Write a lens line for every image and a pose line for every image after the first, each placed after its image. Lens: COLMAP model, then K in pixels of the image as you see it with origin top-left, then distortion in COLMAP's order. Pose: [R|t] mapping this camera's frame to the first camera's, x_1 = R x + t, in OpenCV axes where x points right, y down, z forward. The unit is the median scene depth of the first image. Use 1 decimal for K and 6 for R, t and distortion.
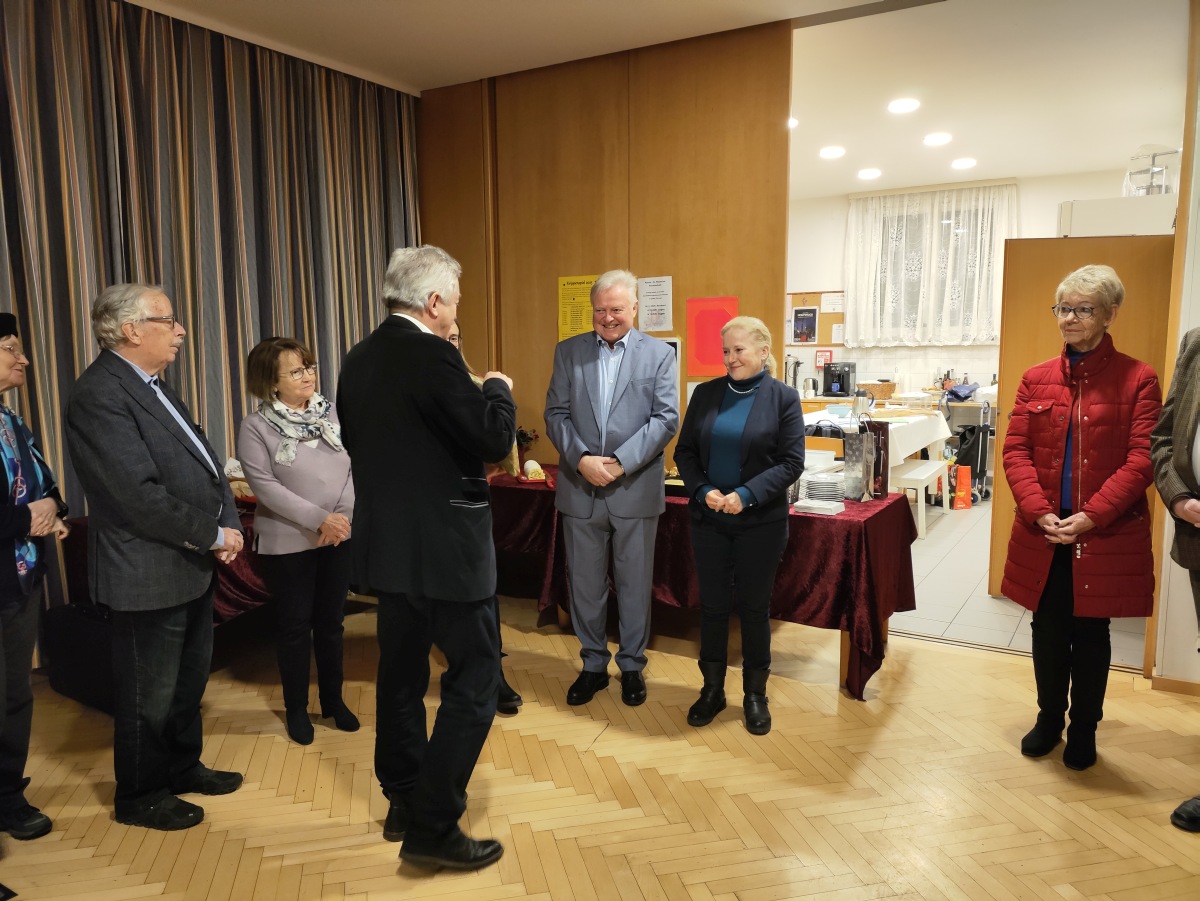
lens RADIAL K [[895.9, 0, 600.0], [0, 895.9, 450.5], [0, 0, 1]] dist [0.046331, -0.062316]
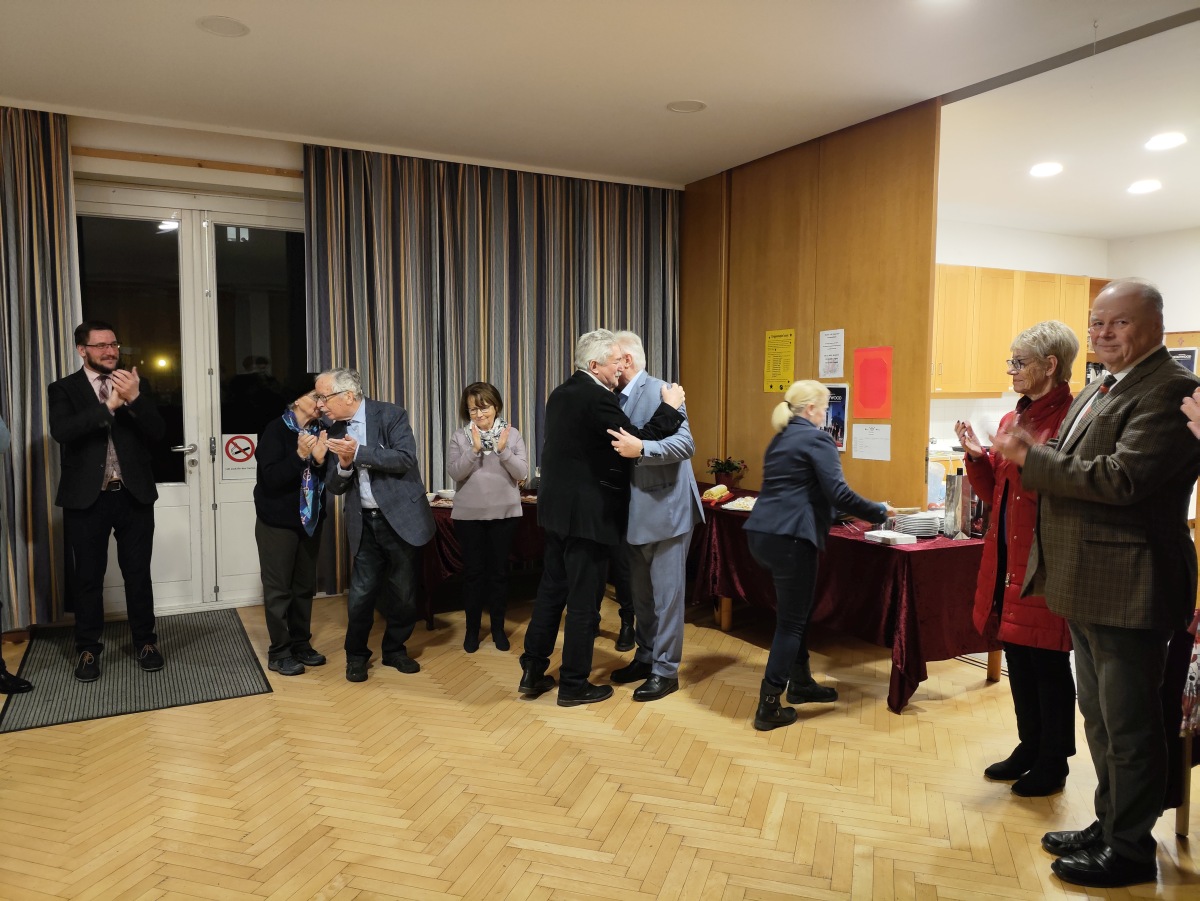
lens RADIAL K [[895.9, 0, 600.0], [0, 895.9, 450.5], [0, 0, 1]] dist [0.046331, -0.062316]
pose [[0.853186, 0.046094, -0.519566, 0.425183], [-0.069232, 0.997282, -0.025210, 0.008097], [0.516992, 0.057479, 0.854058, -0.118699]]
